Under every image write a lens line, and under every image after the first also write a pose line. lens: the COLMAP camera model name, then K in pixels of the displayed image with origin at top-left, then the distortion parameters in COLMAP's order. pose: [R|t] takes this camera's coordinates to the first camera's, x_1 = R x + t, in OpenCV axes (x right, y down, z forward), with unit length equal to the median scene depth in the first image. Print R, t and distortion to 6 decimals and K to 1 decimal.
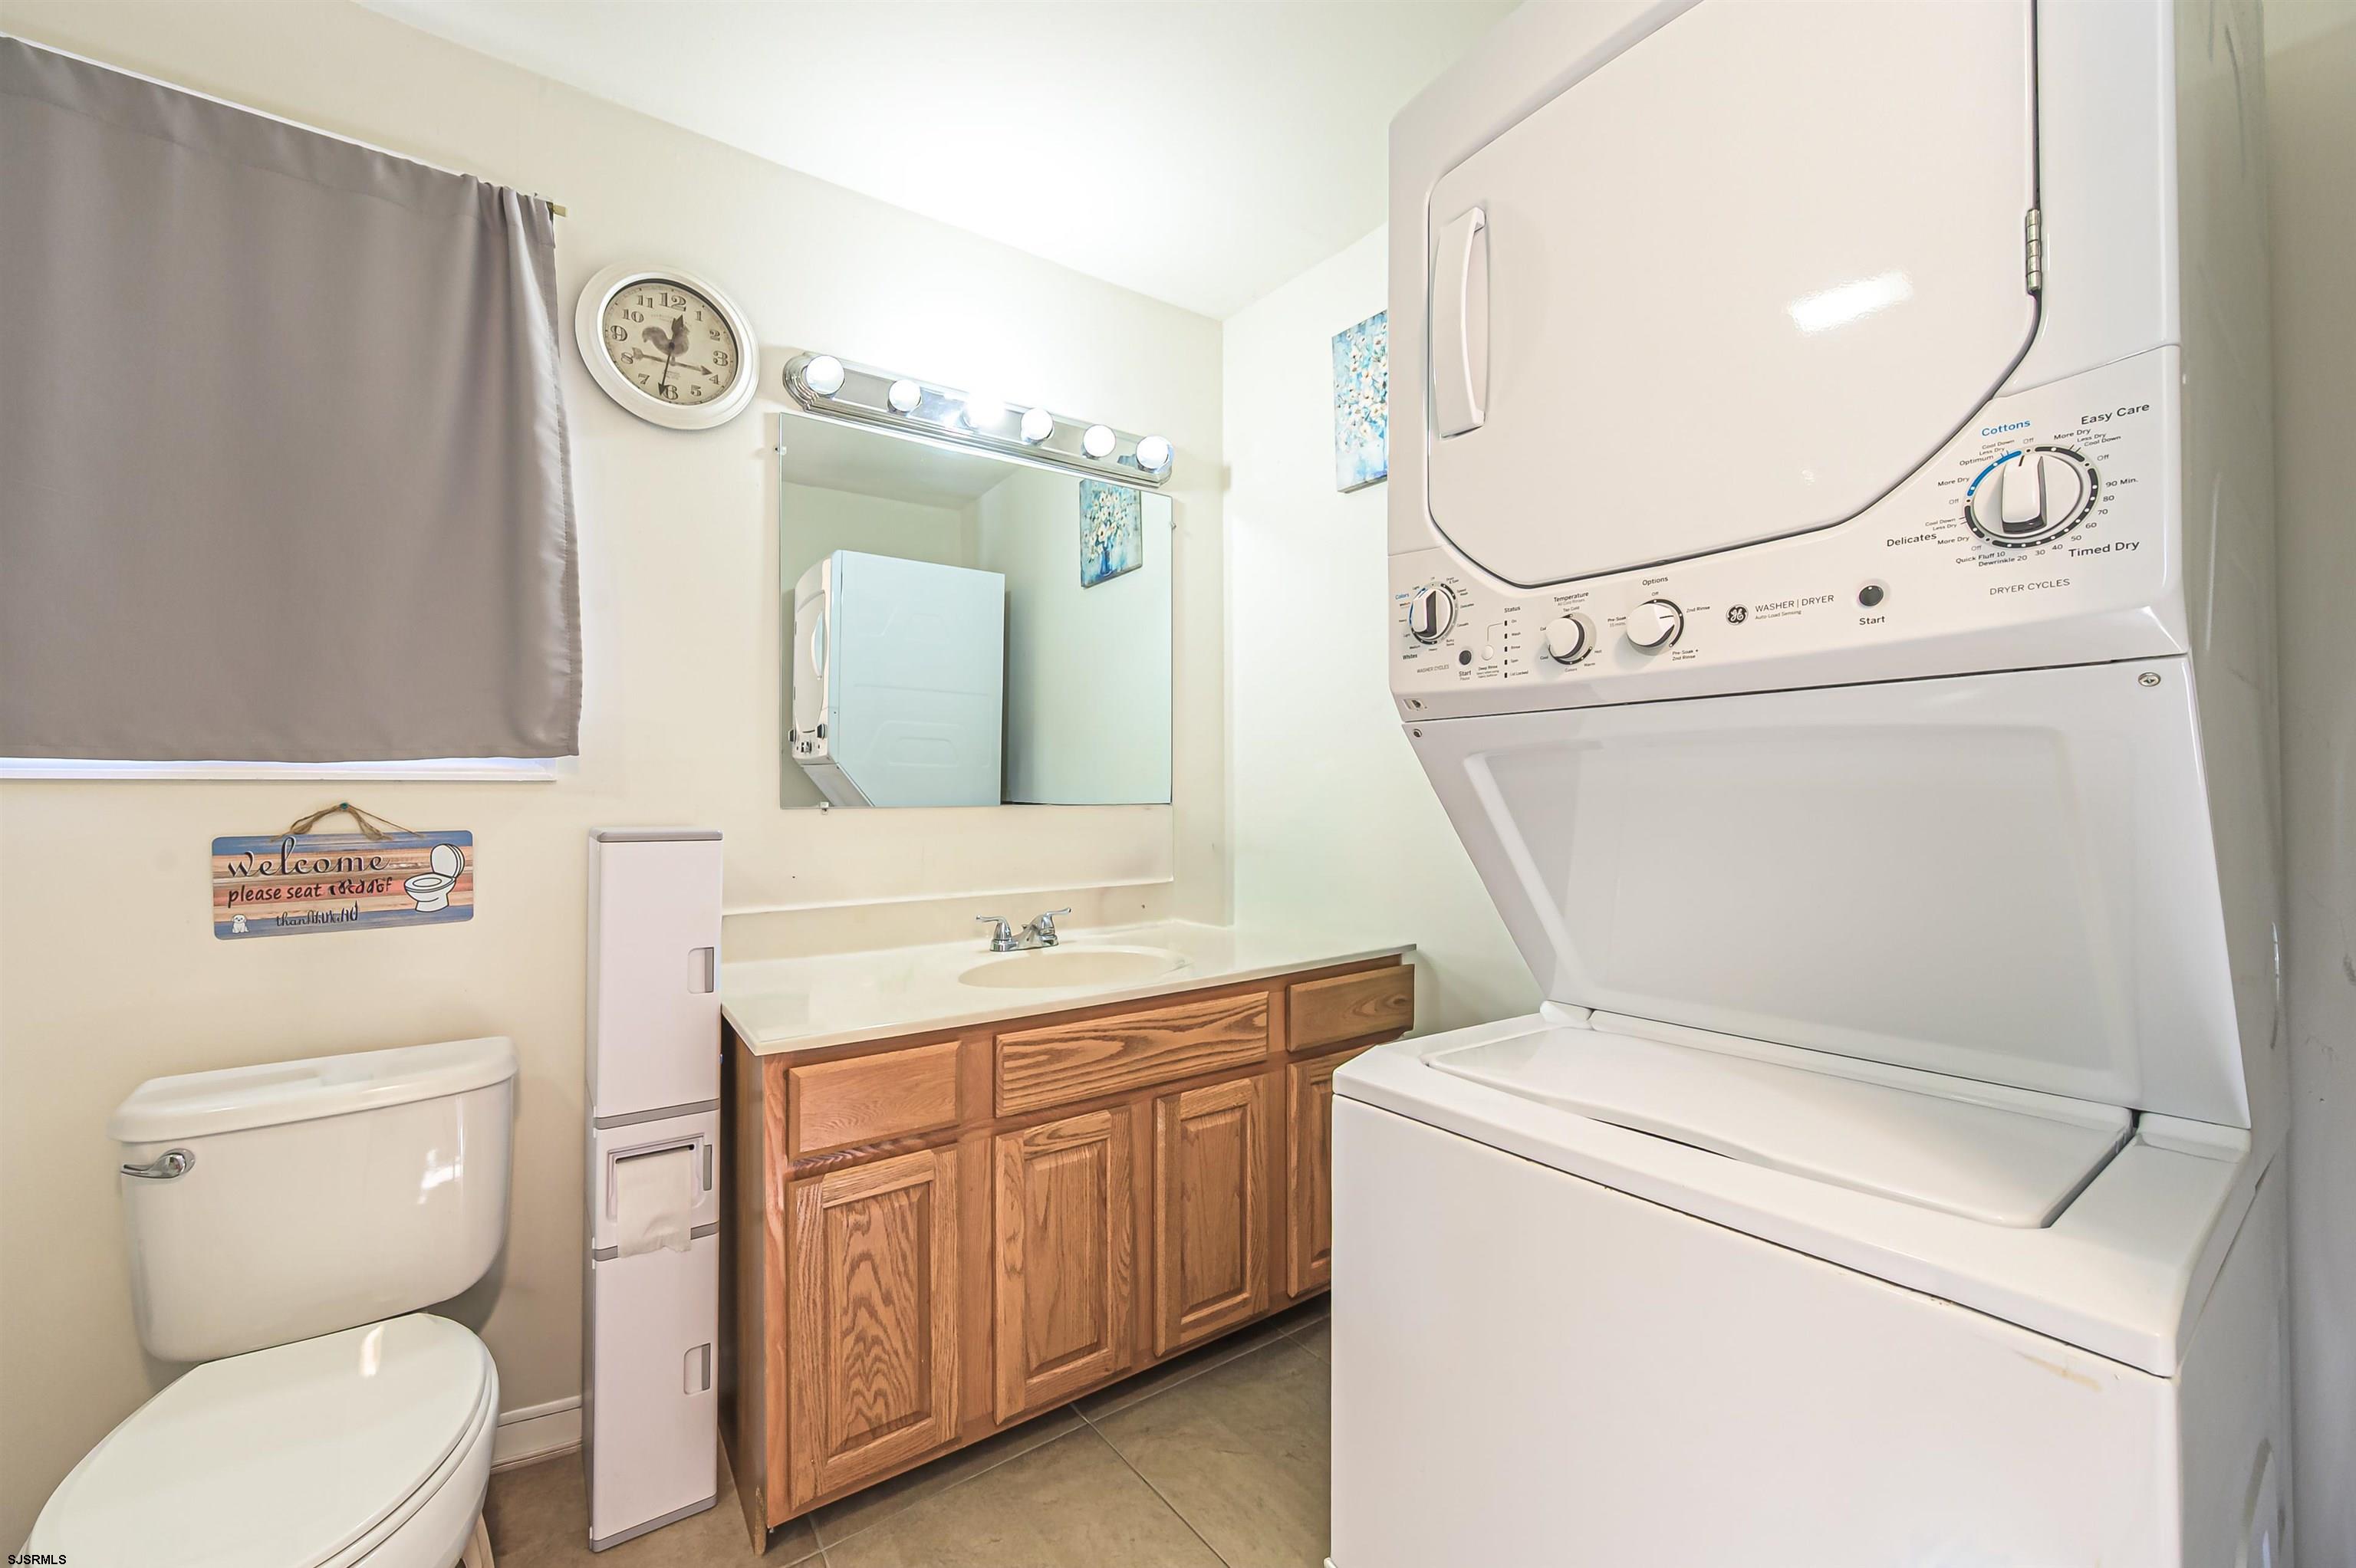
lens RADIAL K [[933.7, 0, 1182.4], [0, 933.7, 786.7], [0, 0, 1]] dist [-0.001726, -0.000158]
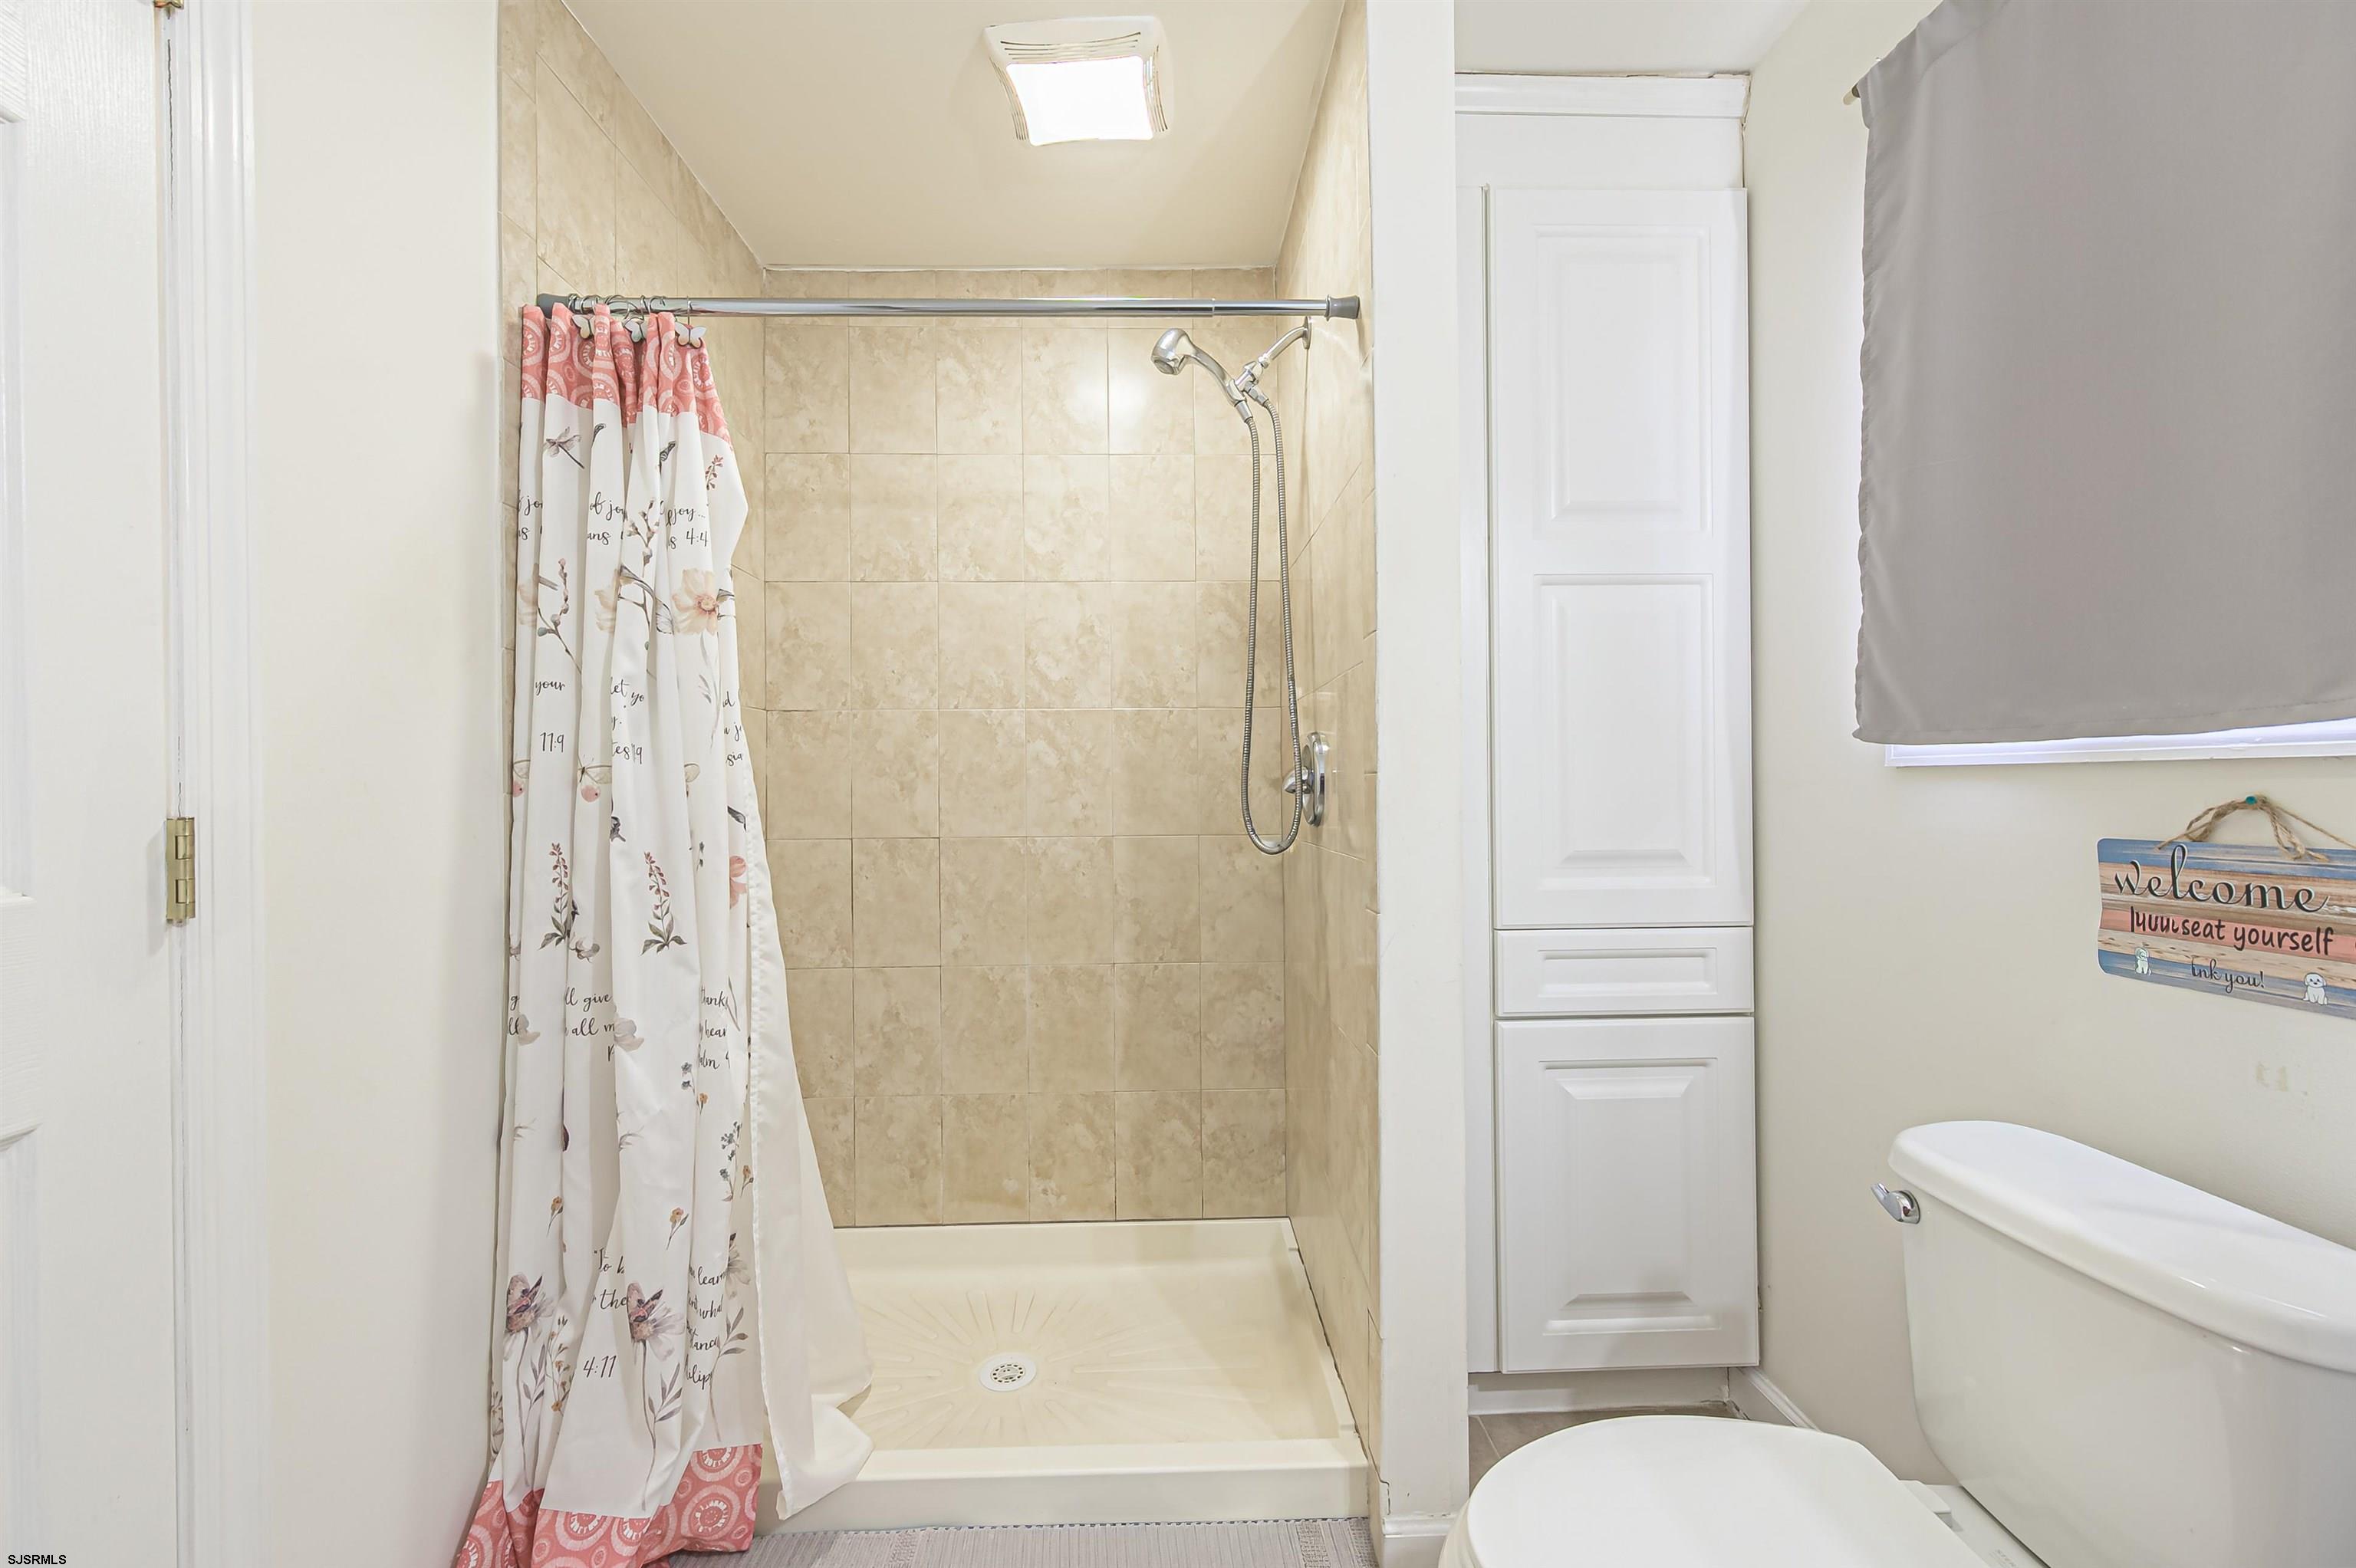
lens RADIAL K [[933.7, 0, 1172.1], [0, 933.7, 787.4], [0, 0, 1]] dist [-0.001726, -0.000158]
pose [[-0.572227, 0.008662, -0.820050, 0.017892], [0.011195, 0.999934, 0.002750, 0.002208], [0.820019, -0.007607, -0.572286, 0.767346]]
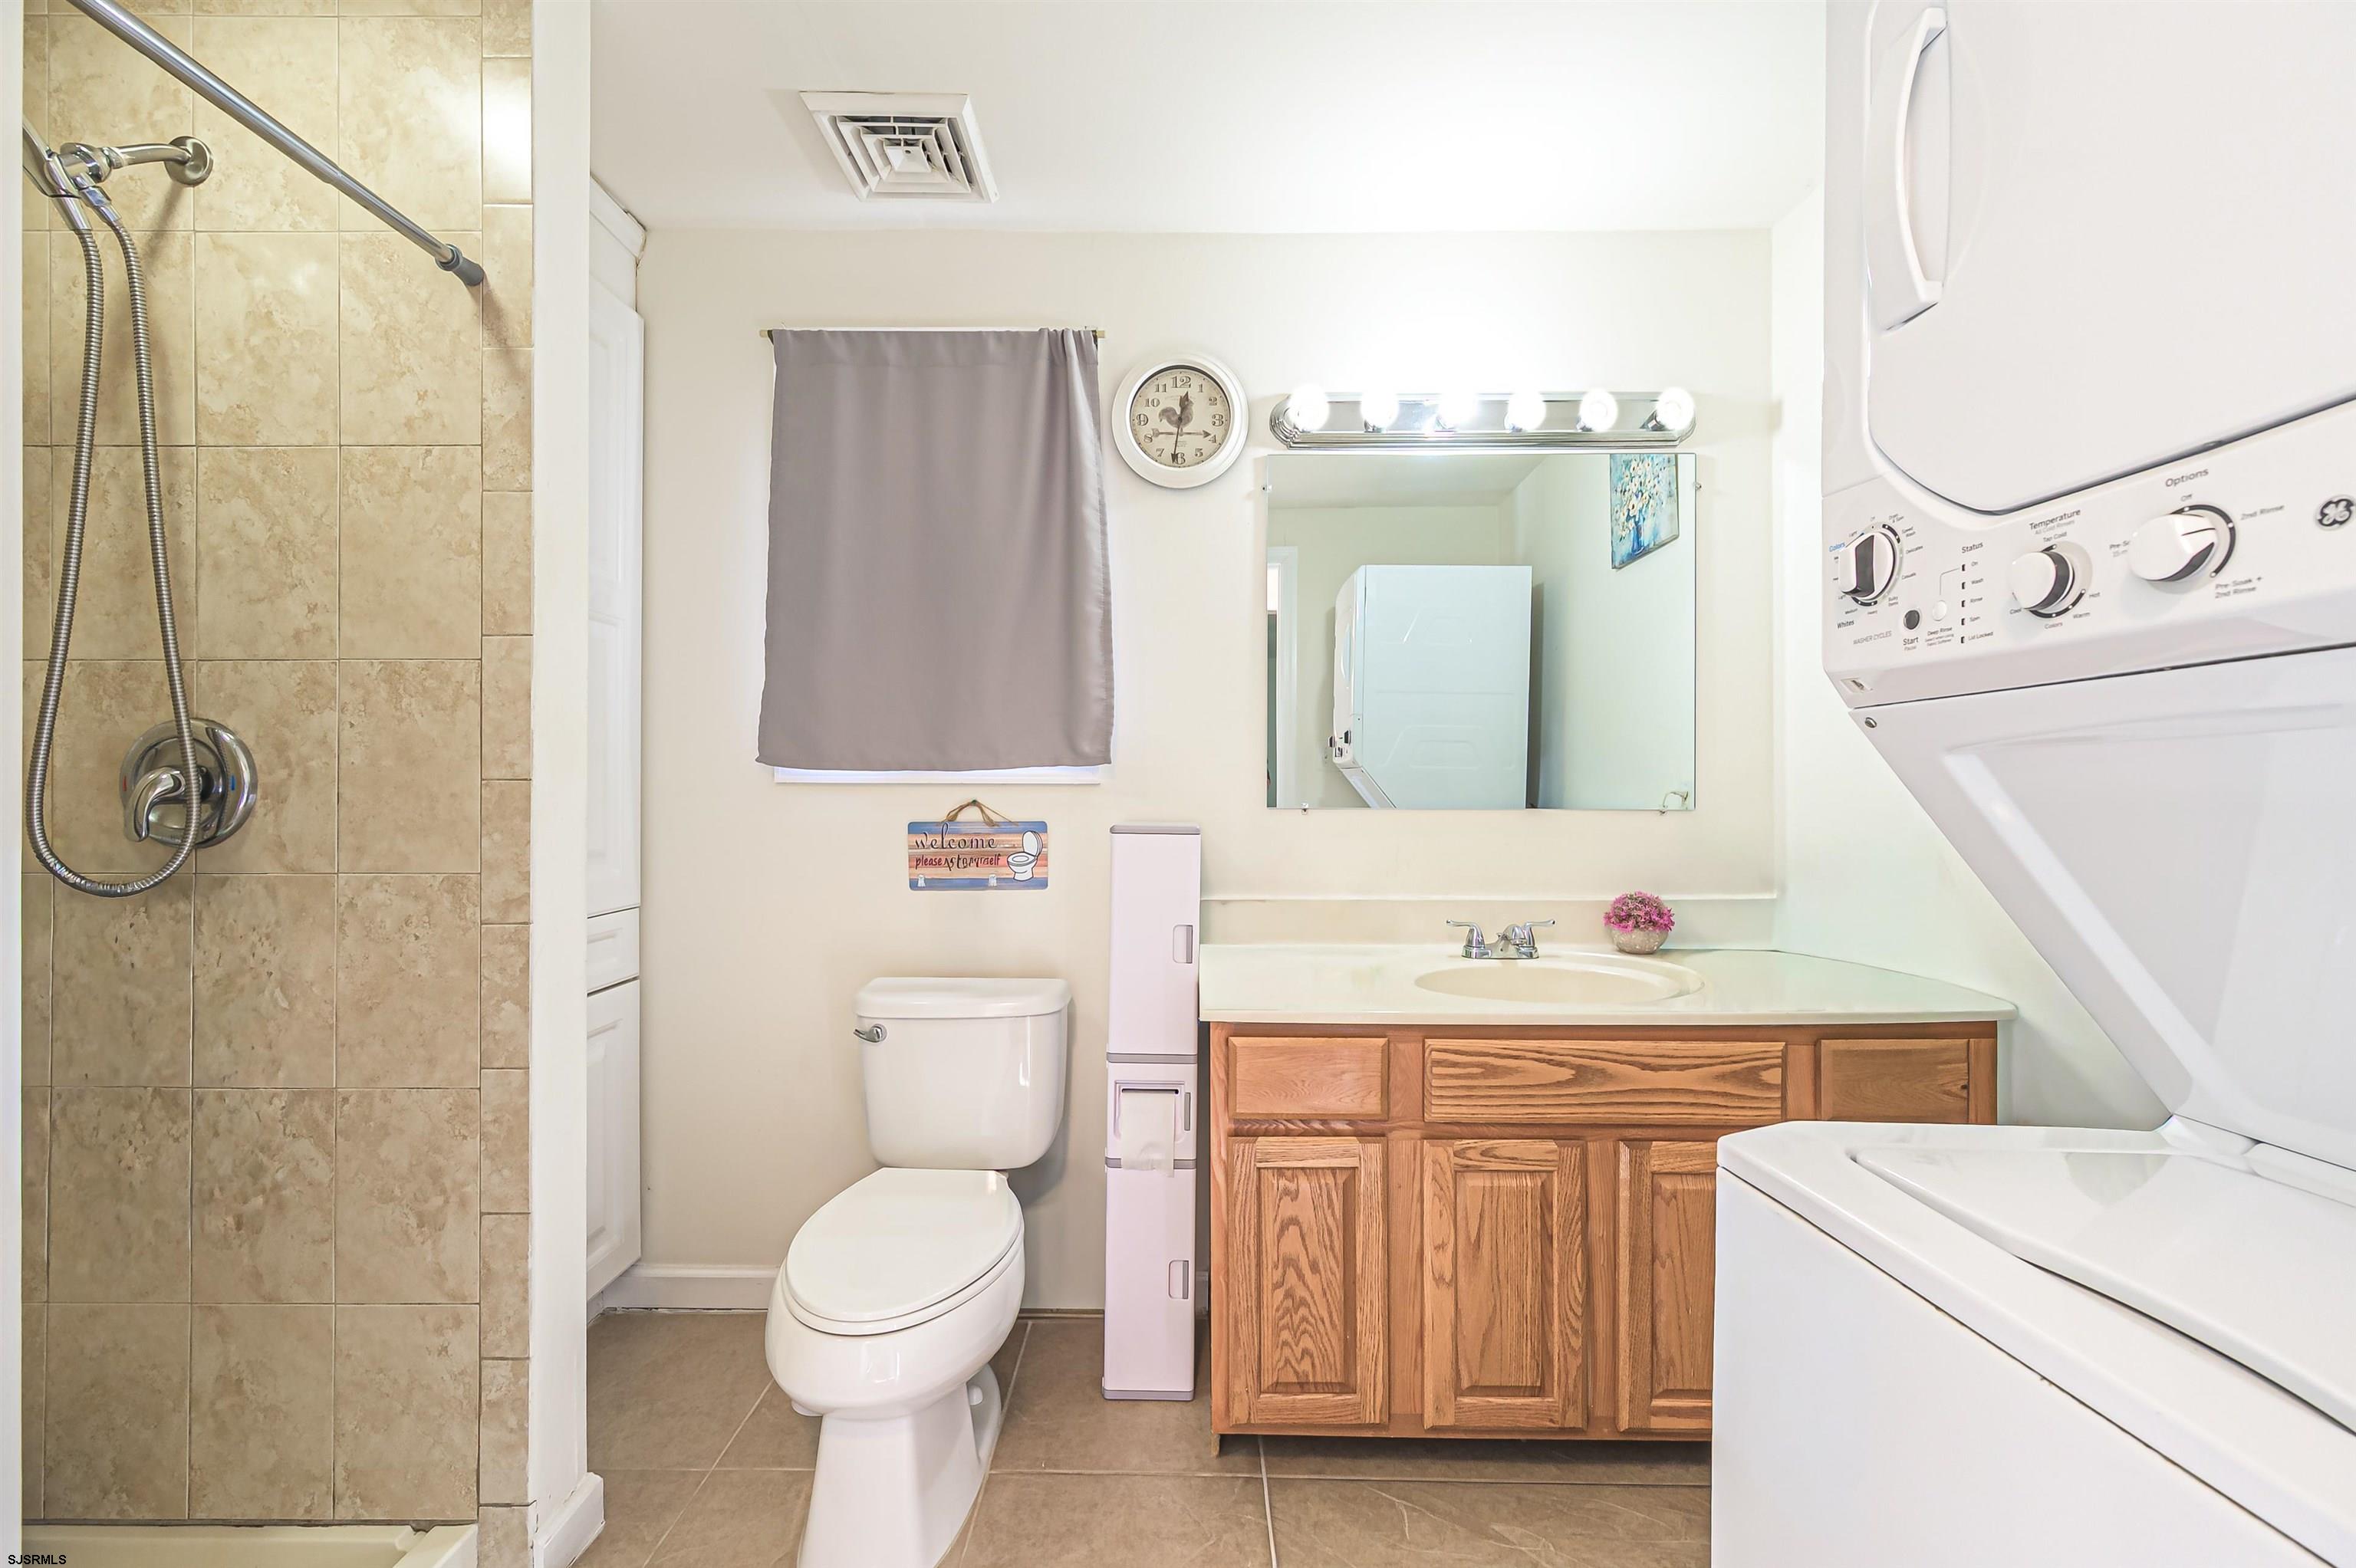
lens RADIAL K [[933.7, 0, 1172.7], [0, 933.7, 788.4], [0, 0, 1]] dist [-0.001726, -0.000158]
pose [[0.808287, 0.002832, -0.588782, 0.175673], [-0.002760, 0.999996, 0.001021, -0.001987], [0.588782, 0.000800, 0.808291, 0.034935]]
